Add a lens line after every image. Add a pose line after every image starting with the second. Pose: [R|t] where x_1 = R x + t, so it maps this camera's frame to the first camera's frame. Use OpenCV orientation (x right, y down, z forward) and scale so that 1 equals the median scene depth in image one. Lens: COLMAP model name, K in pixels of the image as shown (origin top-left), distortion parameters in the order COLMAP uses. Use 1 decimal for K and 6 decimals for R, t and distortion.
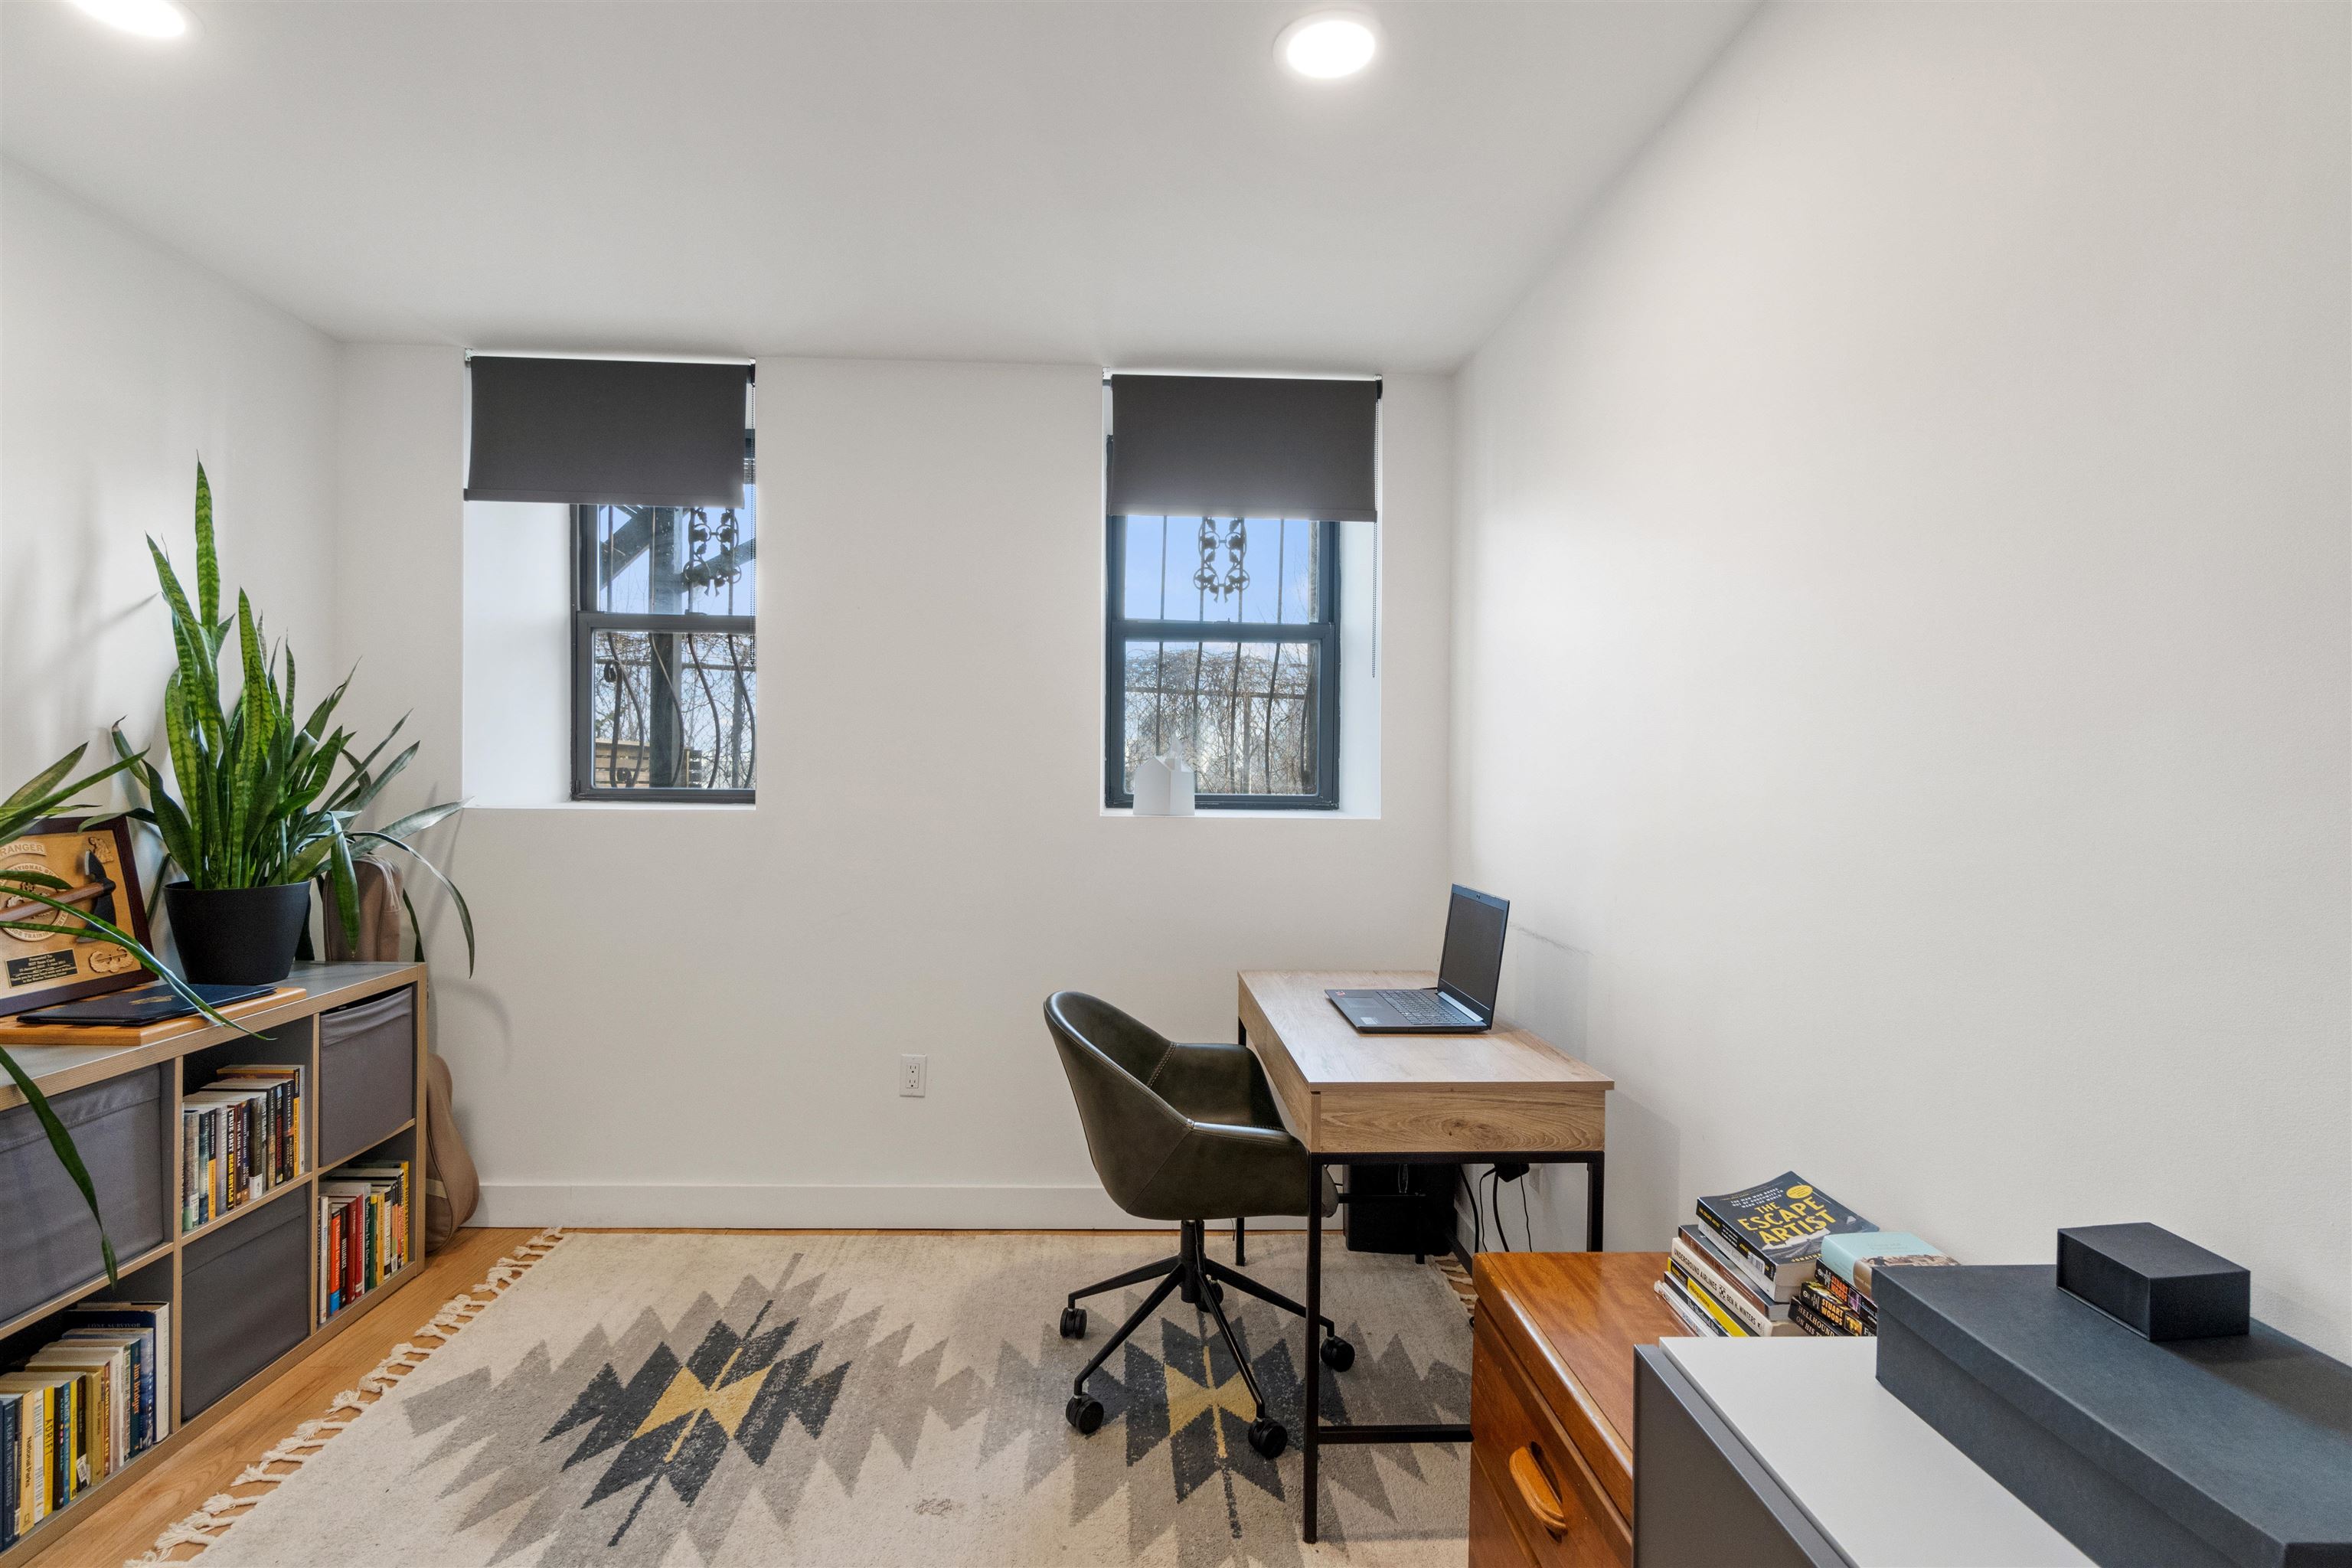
lens RADIAL K [[1131.1, 0, 1176.0], [0, 1131.1, 784.0], [0, 0, 1]] dist [0.001807, 0.002170]
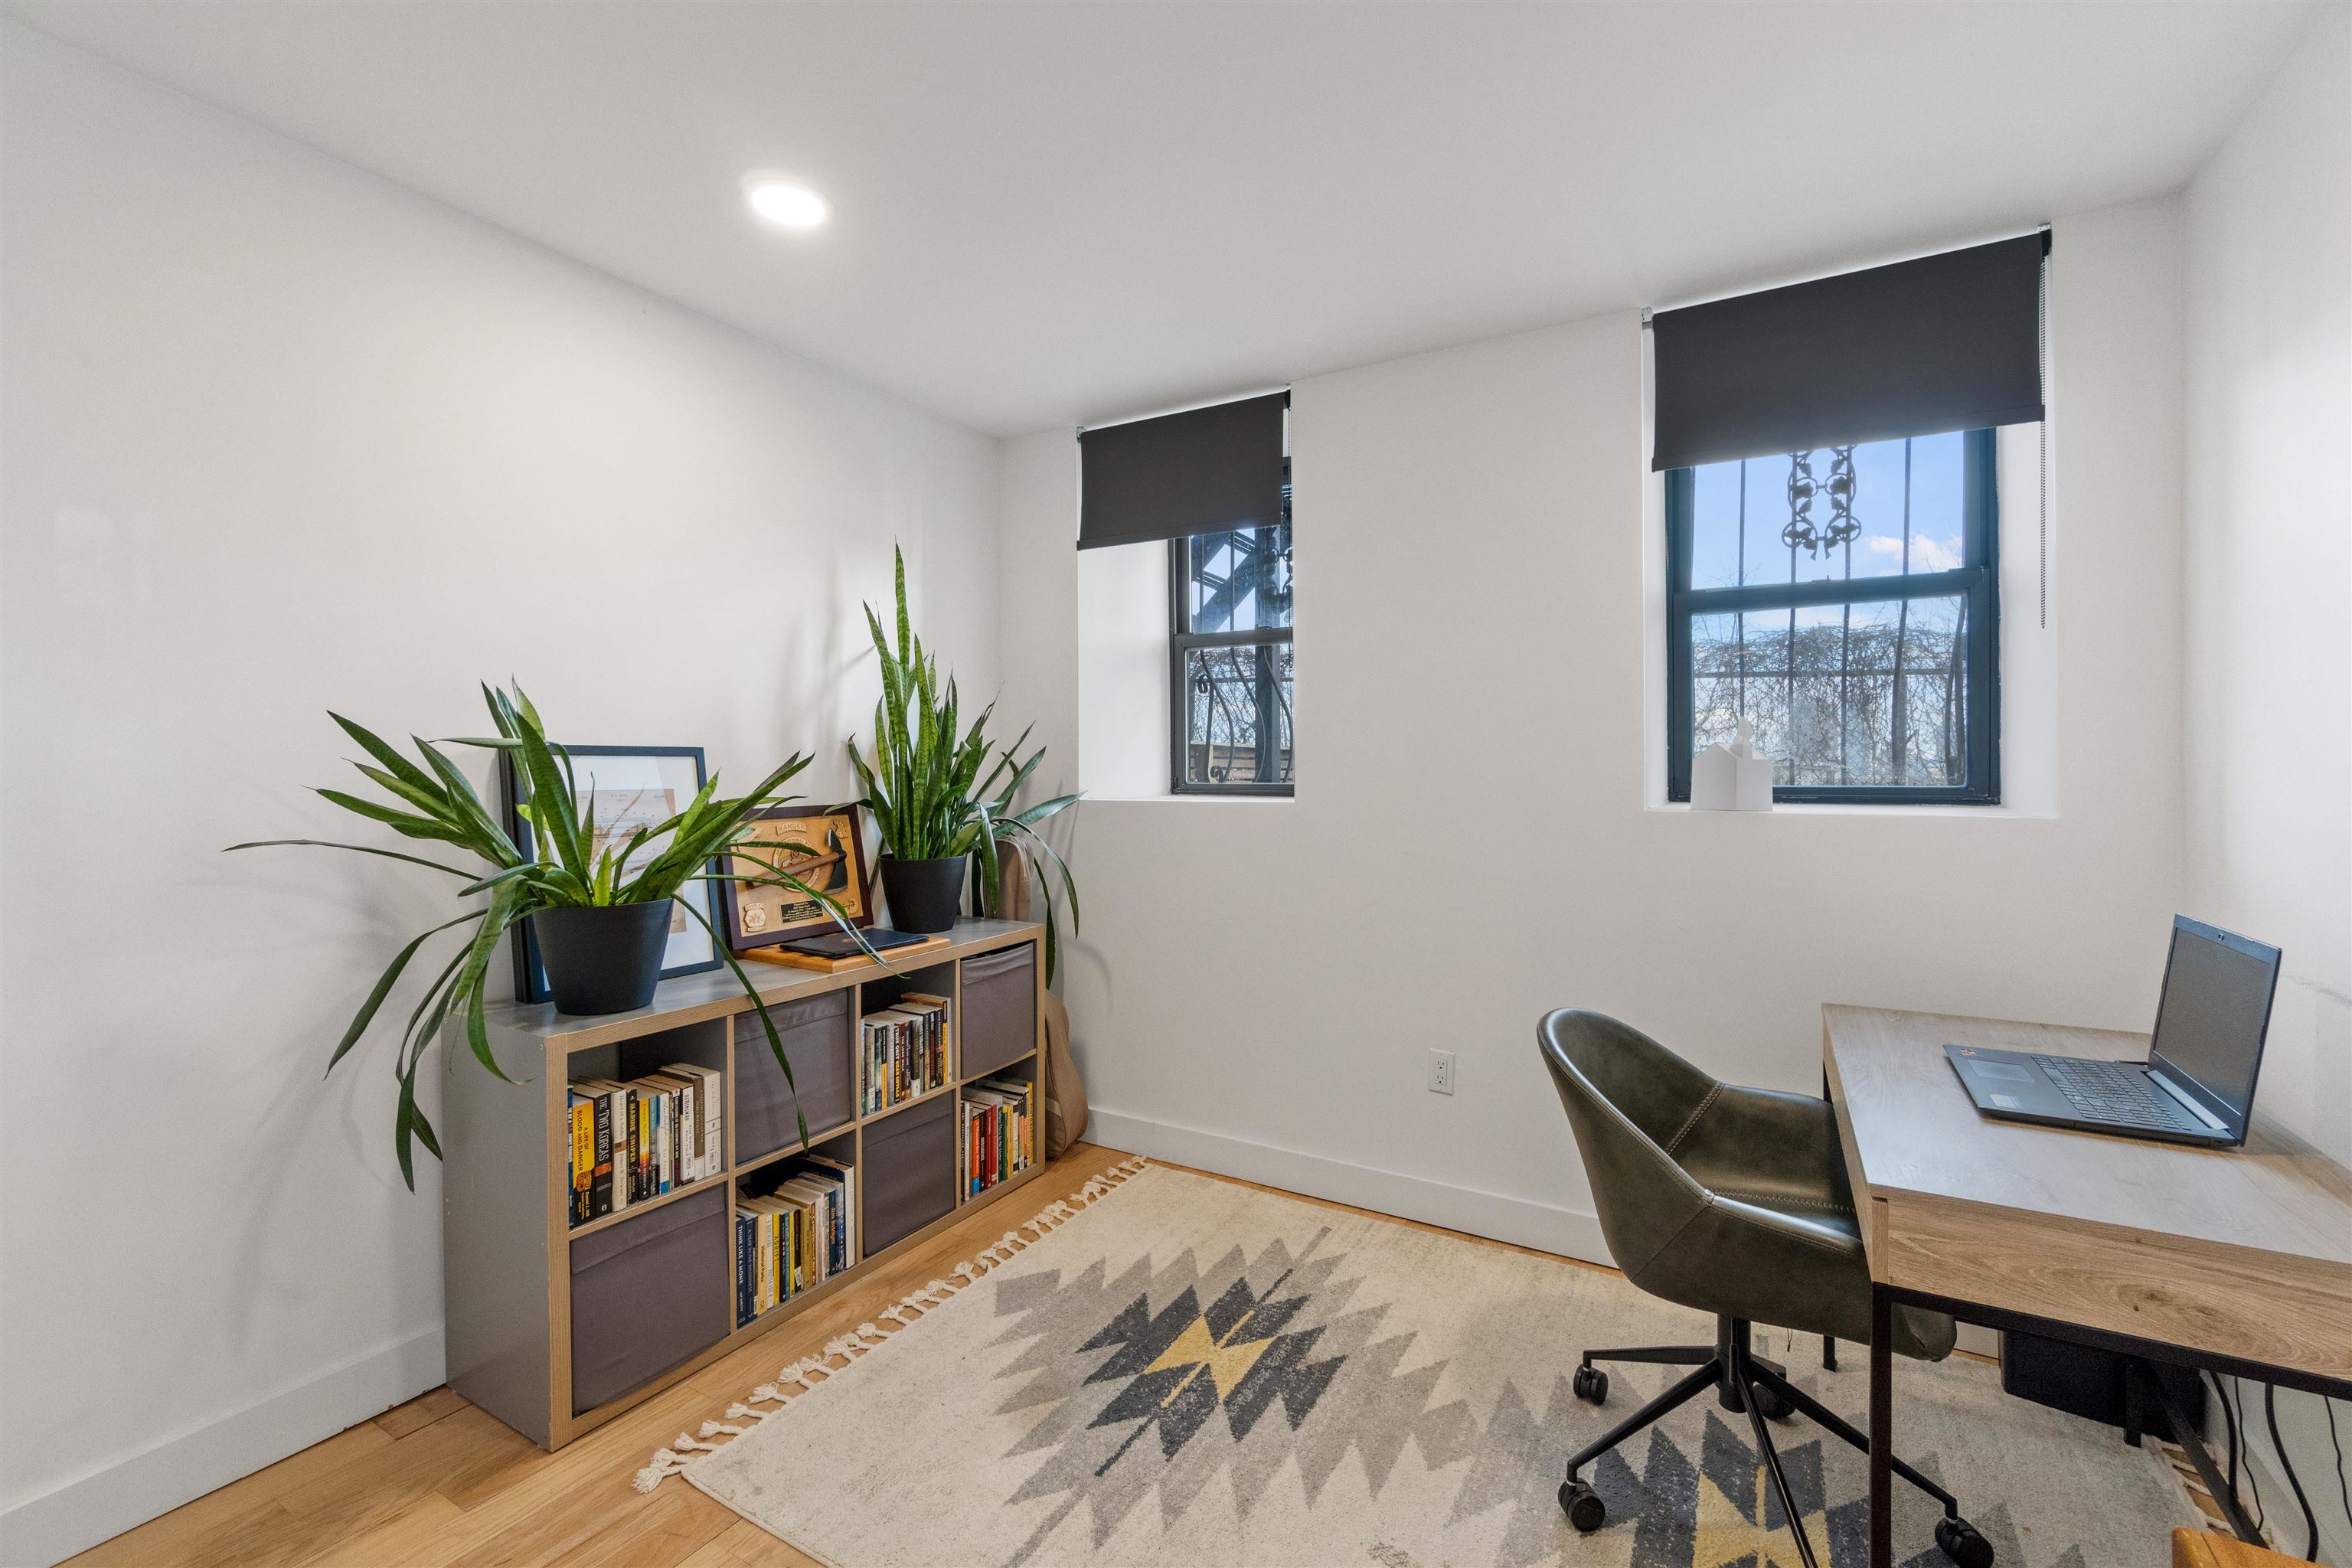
lens RADIAL K [[1017.7, 0, 1175.9], [0, 1017.7, 776.7], [0, 0, 1]] dist [-0.001252, 0.001634]
pose [[0.837965, -0.009646, -0.545639, 0.080836], [0.007397, 0.999953, -0.006318, 0.004735], [0.545674, 0.001258, 0.837997, 0.167632]]
